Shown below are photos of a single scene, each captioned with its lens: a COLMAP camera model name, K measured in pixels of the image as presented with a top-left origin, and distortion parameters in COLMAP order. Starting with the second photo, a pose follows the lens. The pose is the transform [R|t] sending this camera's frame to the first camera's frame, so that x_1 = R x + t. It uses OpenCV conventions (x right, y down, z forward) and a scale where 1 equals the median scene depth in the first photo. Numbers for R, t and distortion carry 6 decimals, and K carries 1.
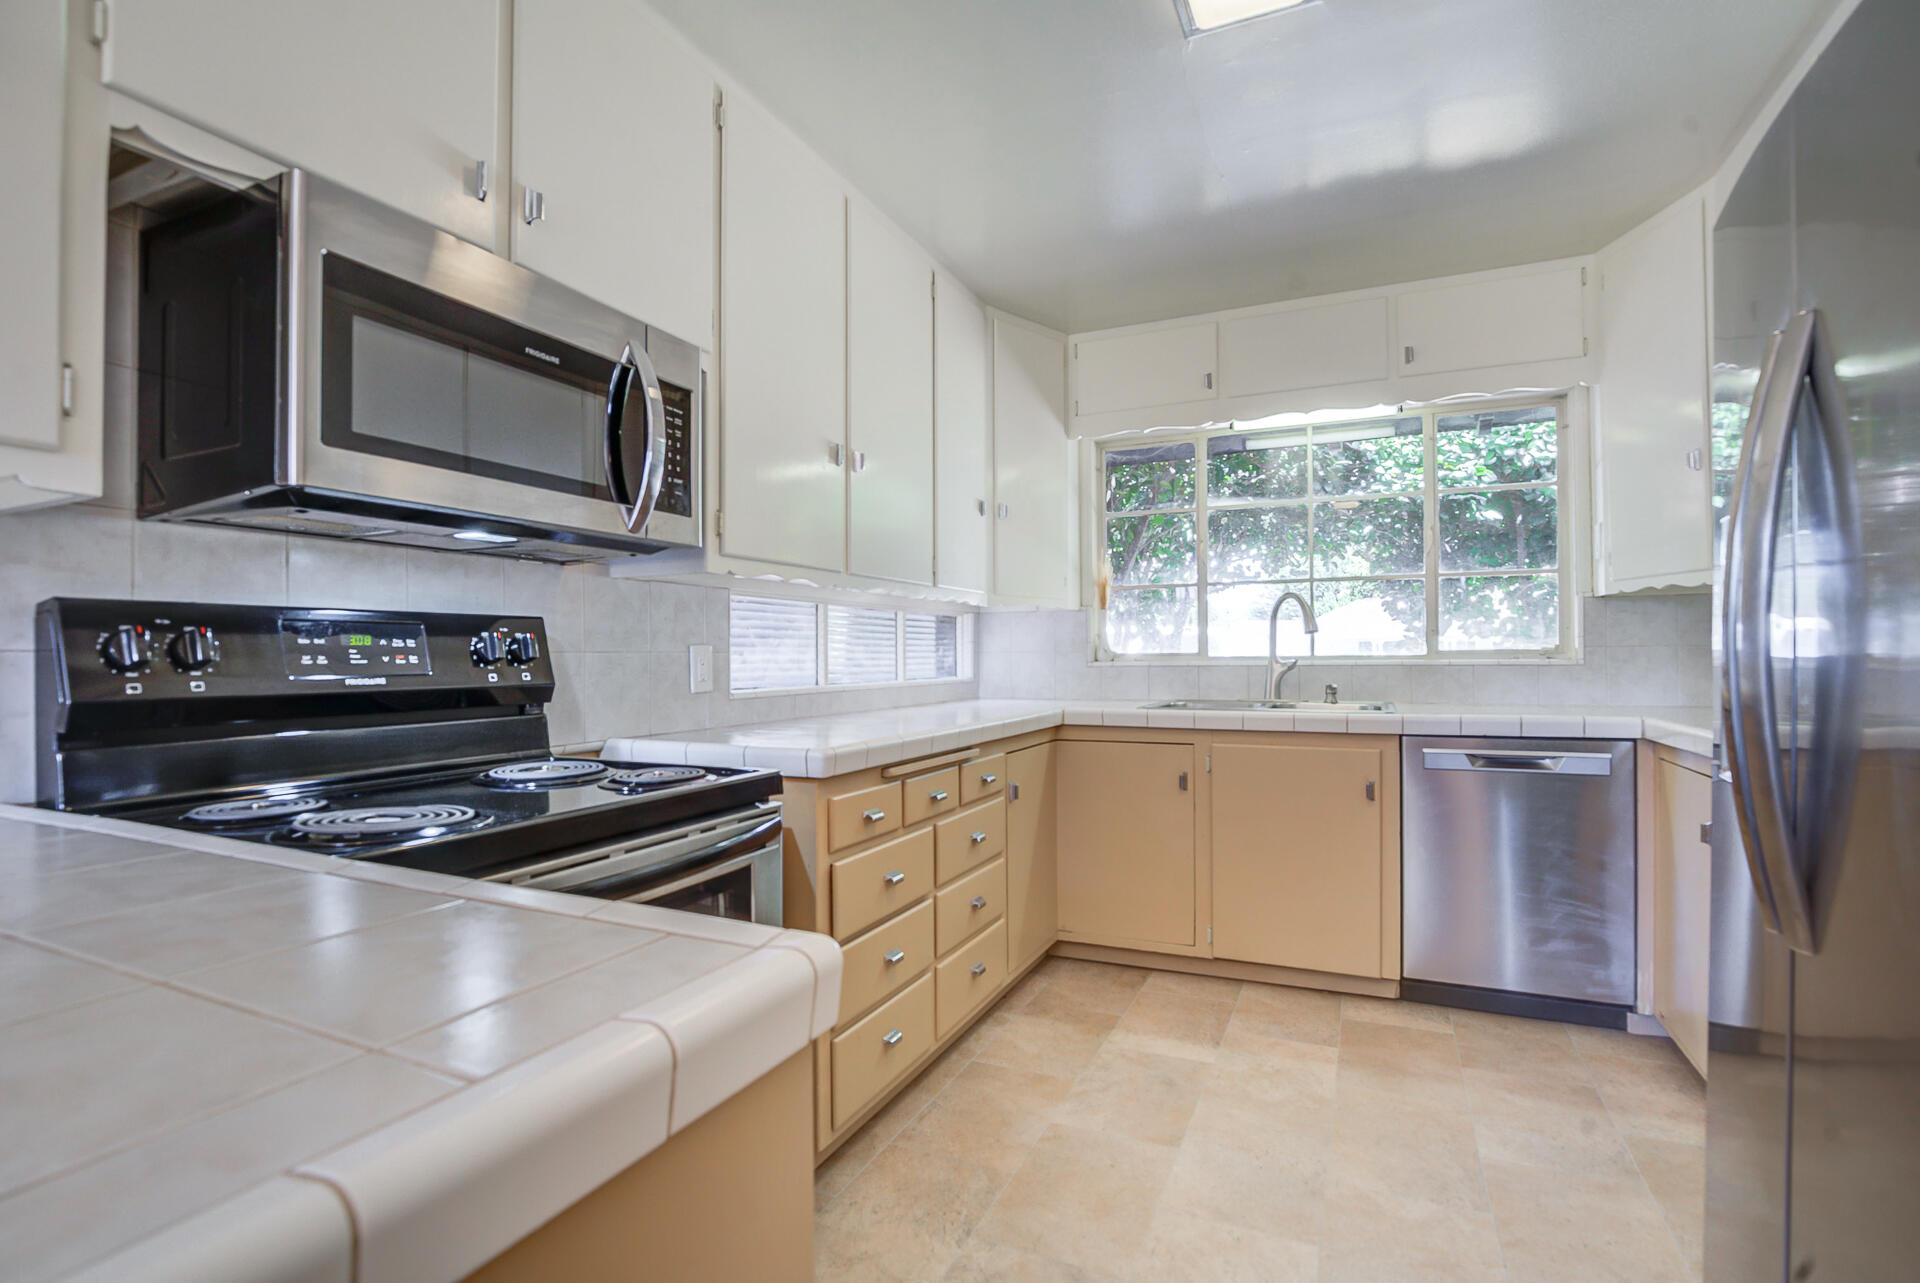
lens RADIAL K [[900.9, 0, 967.8], [0, 900.9, 649.4], [0, 0, 1]] dist [-0.027569, 0.001597]
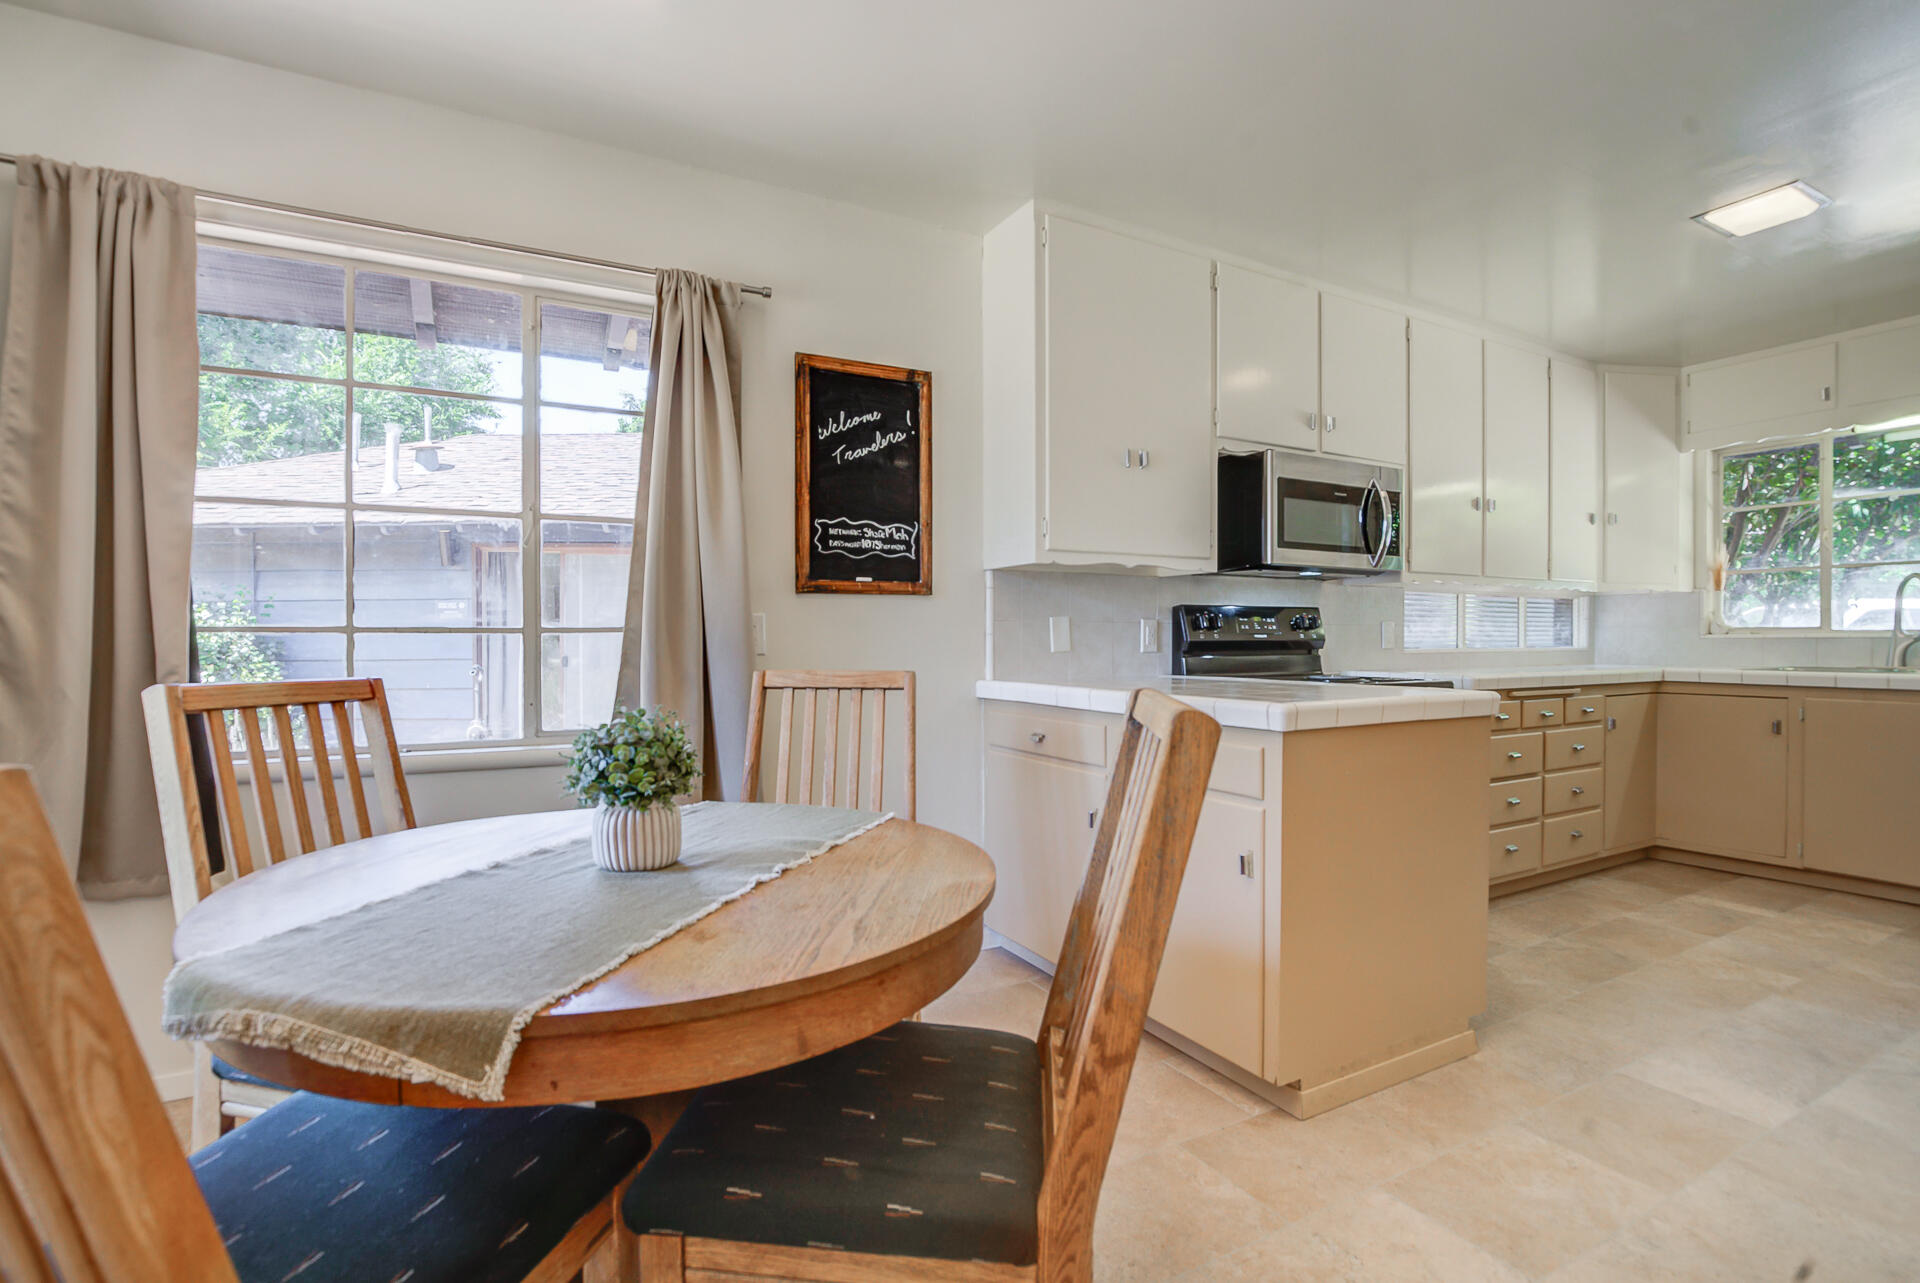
lens RADIAL K [[900.9, 0, 954.9], [0, 900.9, 652.8], [0, 0, 1]] dist [-0.027569, 0.001597]
pose [[0.799448, 0.012582, -0.600604, 0.065454], [0.001590, 0.999733, 0.023059, 0.013261], [0.600734, -0.019389, 0.799214, -0.783413]]
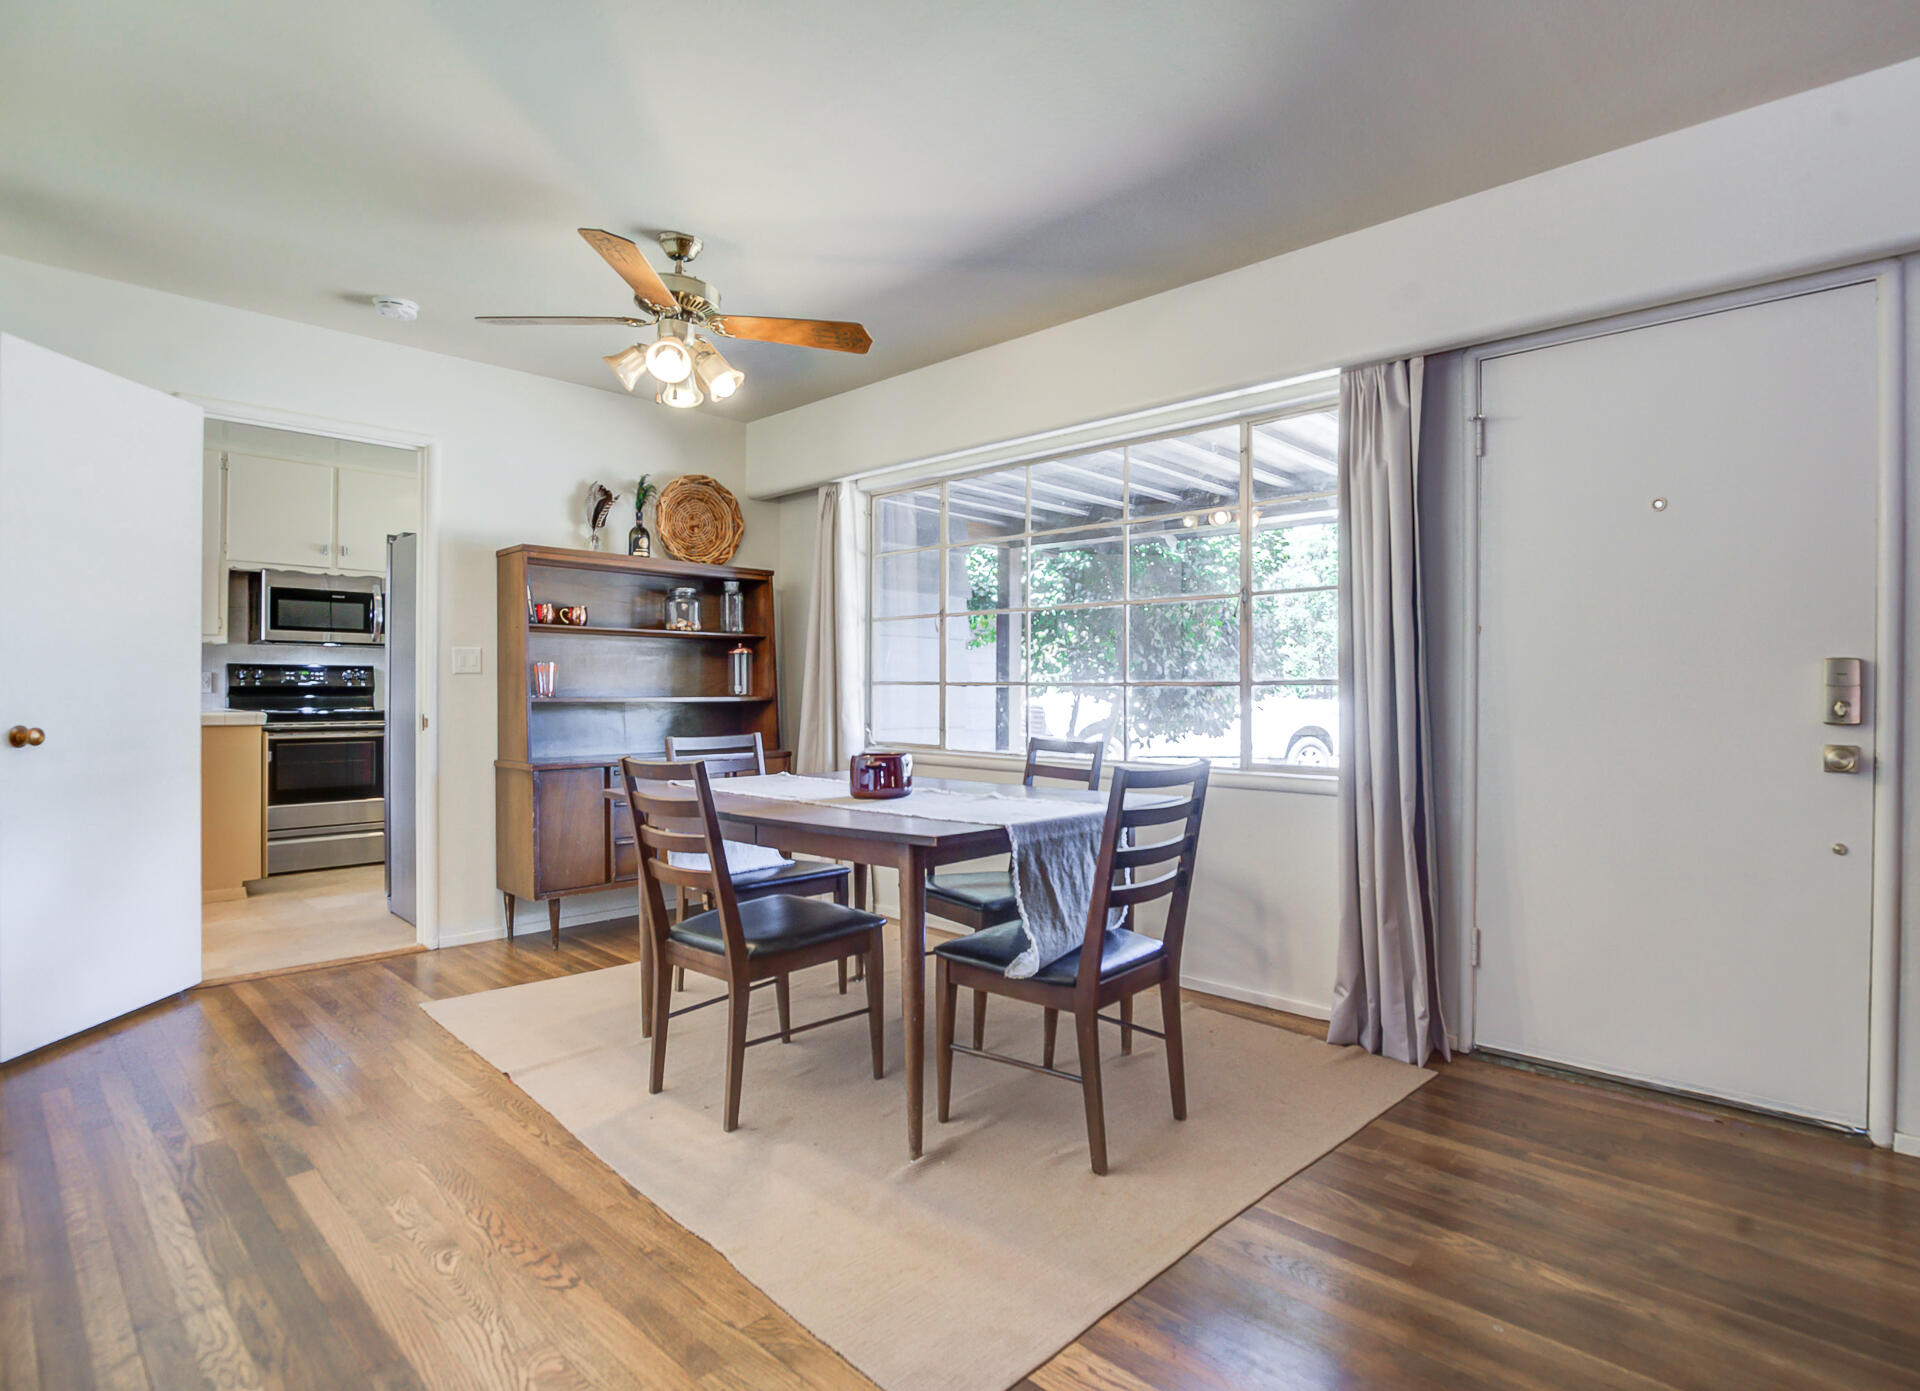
lens RADIAL K [[977.6, 0, 961.8], [0, 977.6, 703.4], [0, 0, 1]] dist [-0.000187, -0.000181]
pose [[0.938416, 0.012908, -0.345267, 1.820257], [-0.006614, 0.999790, 0.019400, 0.010837], [0.345445, -0.015922, 0.938304, -1.044078]]
